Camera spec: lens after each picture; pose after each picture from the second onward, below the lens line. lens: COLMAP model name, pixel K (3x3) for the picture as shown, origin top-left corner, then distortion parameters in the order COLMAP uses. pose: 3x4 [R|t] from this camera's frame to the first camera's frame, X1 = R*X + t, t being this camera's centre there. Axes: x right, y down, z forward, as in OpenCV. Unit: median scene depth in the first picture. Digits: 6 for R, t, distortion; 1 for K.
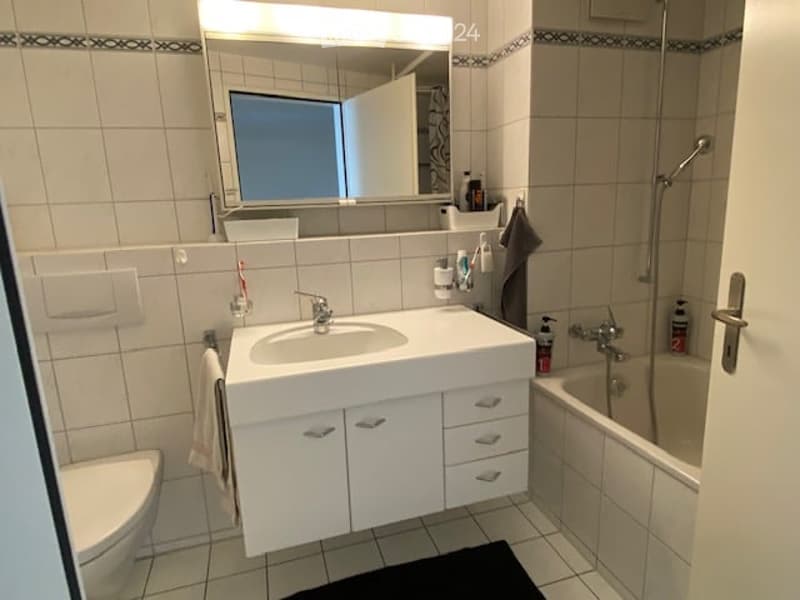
lens RADIAL K [[474.3, 0, 402.4], [0, 474.3, 298.6], [0, 0, 1]] dist [0.004420, -0.004331]
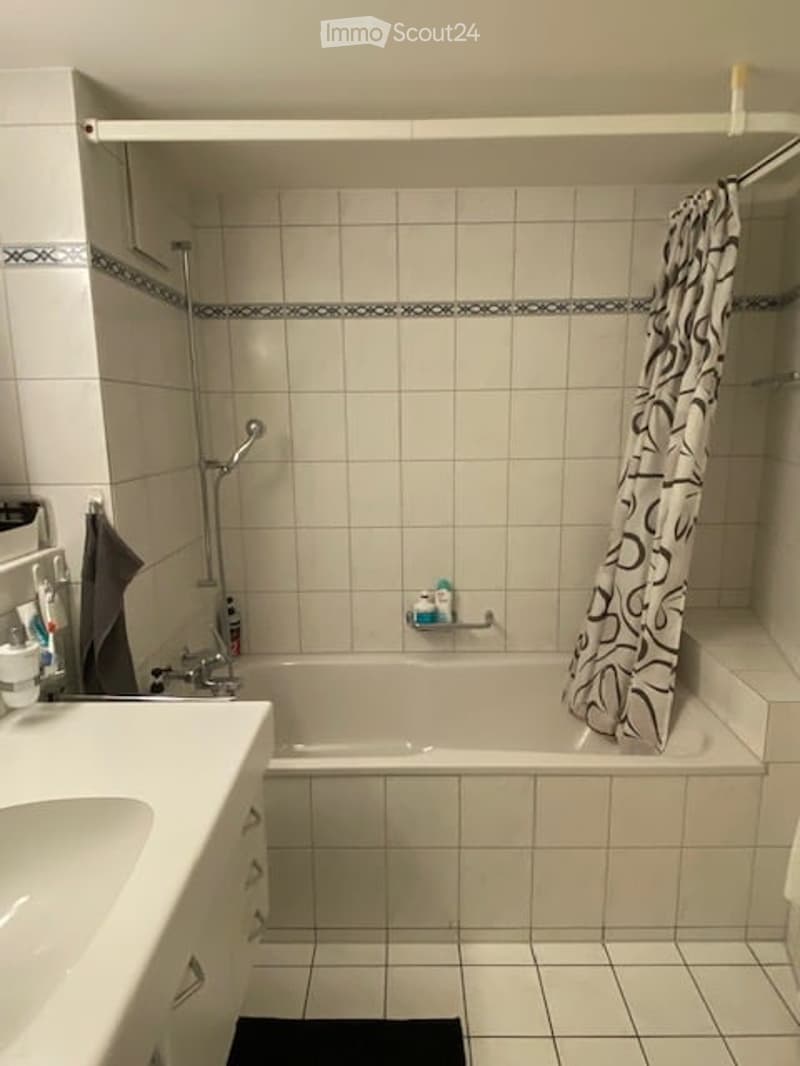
lens RADIAL K [[632.1, 0, 404.6], [0, 632.1, 531.4], [0, 0, 1]] dist [0.004420, -0.004331]
pose [[0.290498, -0.136271, 0.947122, -0.428148], [0.184486, 0.979213, 0.084303, -0.166485], [-0.938923, 0.150241, 0.309600, 0.358126]]
